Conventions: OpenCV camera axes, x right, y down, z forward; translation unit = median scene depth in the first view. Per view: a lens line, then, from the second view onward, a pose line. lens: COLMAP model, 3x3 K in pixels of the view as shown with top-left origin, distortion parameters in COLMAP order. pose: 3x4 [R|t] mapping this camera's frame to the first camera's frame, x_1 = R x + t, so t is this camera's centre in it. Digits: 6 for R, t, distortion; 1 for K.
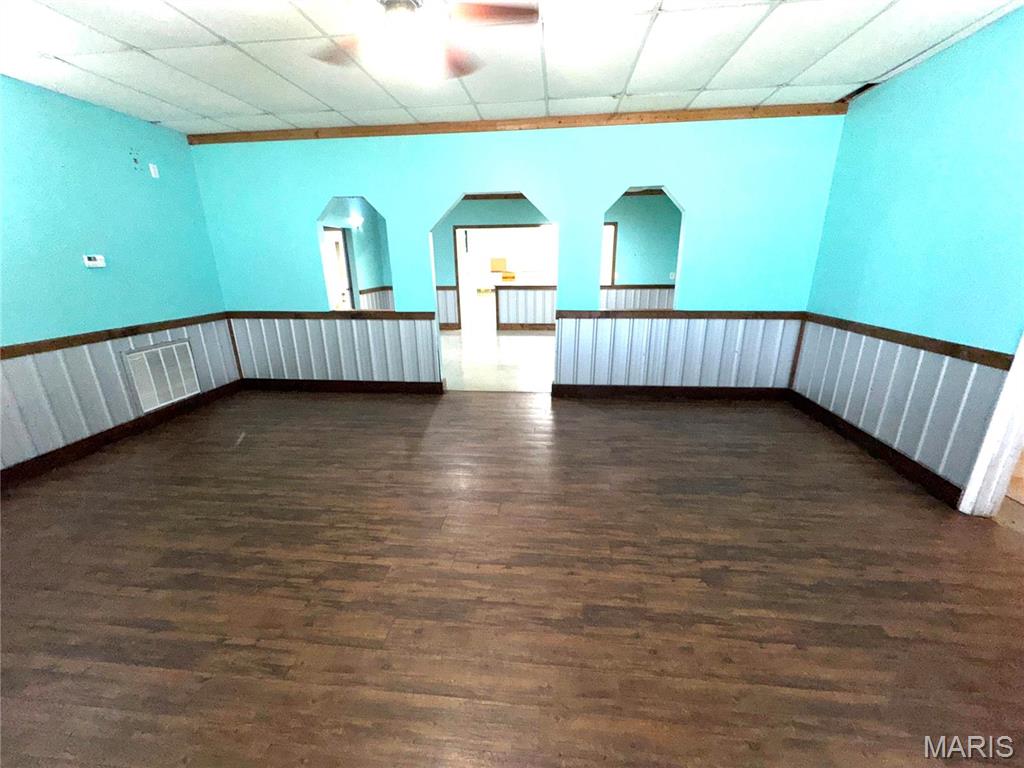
lens RADIAL K [[409.6, 0, 511.5], [0, 409.6, 385.1], [0, 0, 1]] dist [-0.003544, 0.000429]
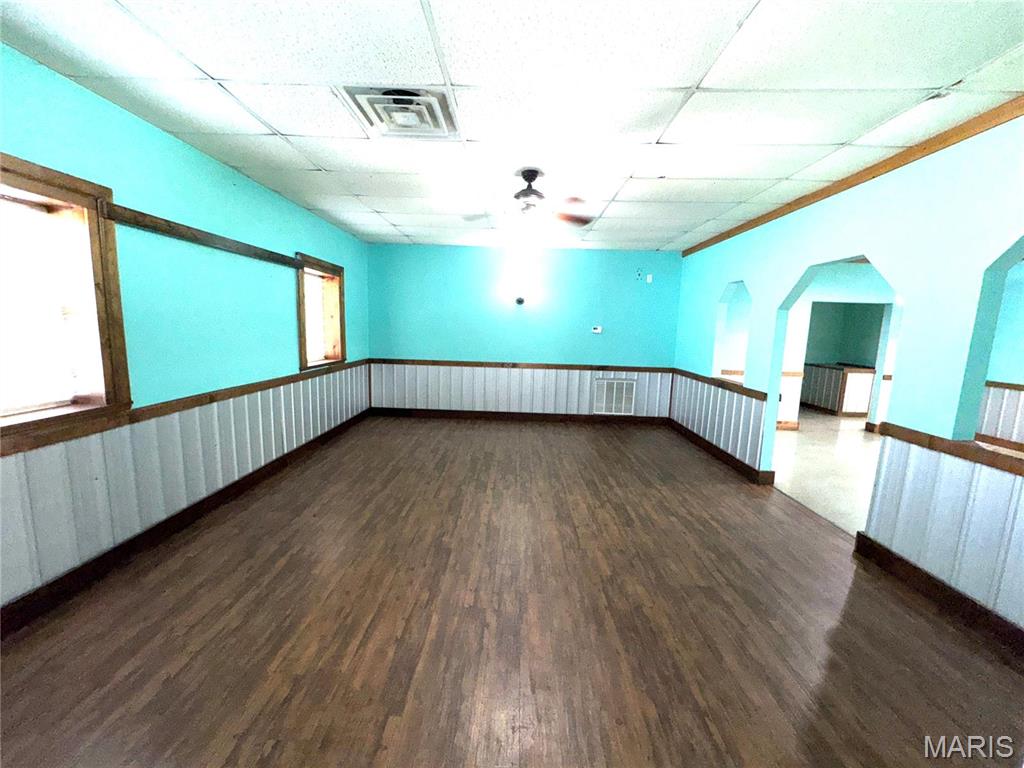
lens RADIAL K [[409.6, 0, 509.9], [0, 409.6, 384.0], [0, 0, 1]] dist [-0.003544, 0.000429]
pose [[0.082931, 0.153202, -0.984709, 0.689696], [-0.323106, 0.938869, 0.118859, -0.126179], [0.942722, 0.308308, 0.127362, 0.350379]]
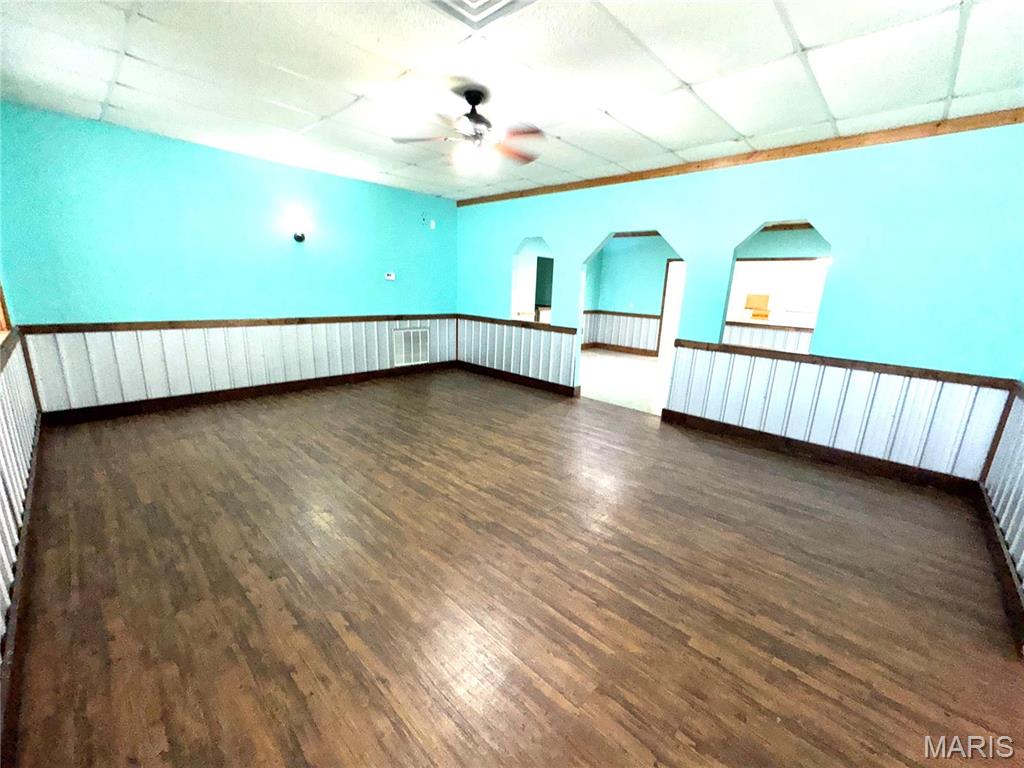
lens RADIAL K [[409.6, 0, 511.5], [0, 409.6, 385.2], [0, 0, 1]] dist [-0.003544, 0.000429]
pose [[0.793987, 0.186757, -0.578539, 0.407853], [-0.226945, 0.973903, 0.002924, 0.026070], [0.563987, 0.128974, 0.815650, -0.077230]]
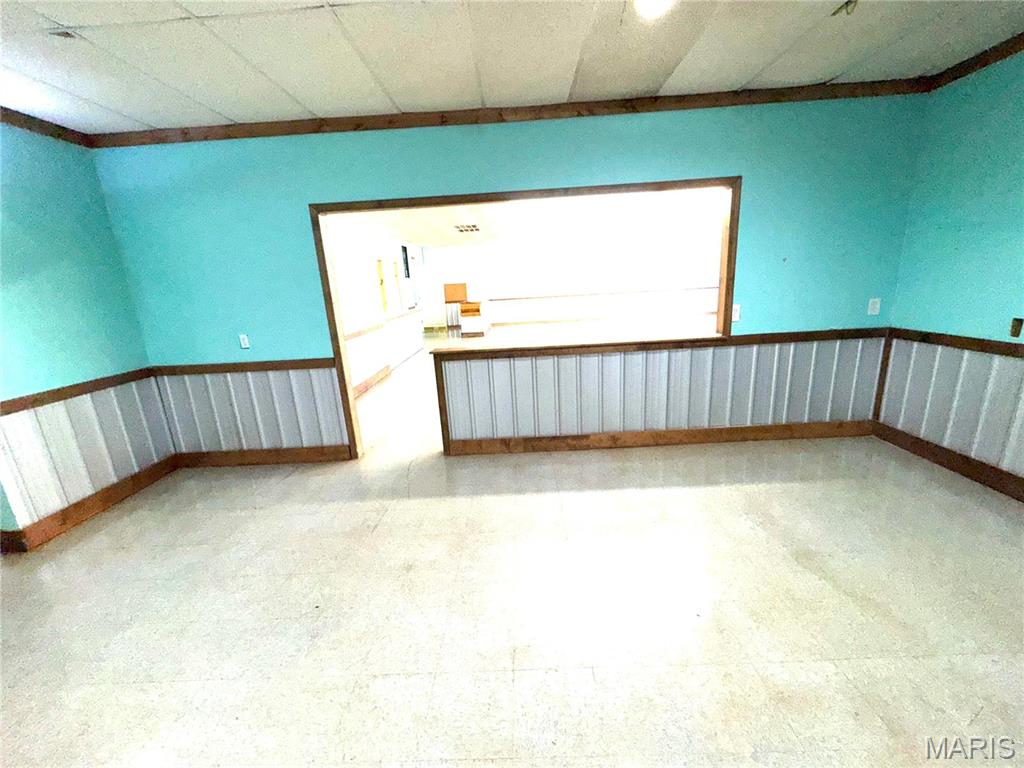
lens RADIAL K [[409.6, 0, 513.7], [0, 409.6, 376.3], [0, 0, 1]] dist [-0.003544, 0.000429]
pose [[0.994725, -0.064221, 0.079981, 0.009528], [0.069950, 0.995019, -0.071024, -0.375486], [-0.075022, 0.076244, 0.994263, 1.220423]]
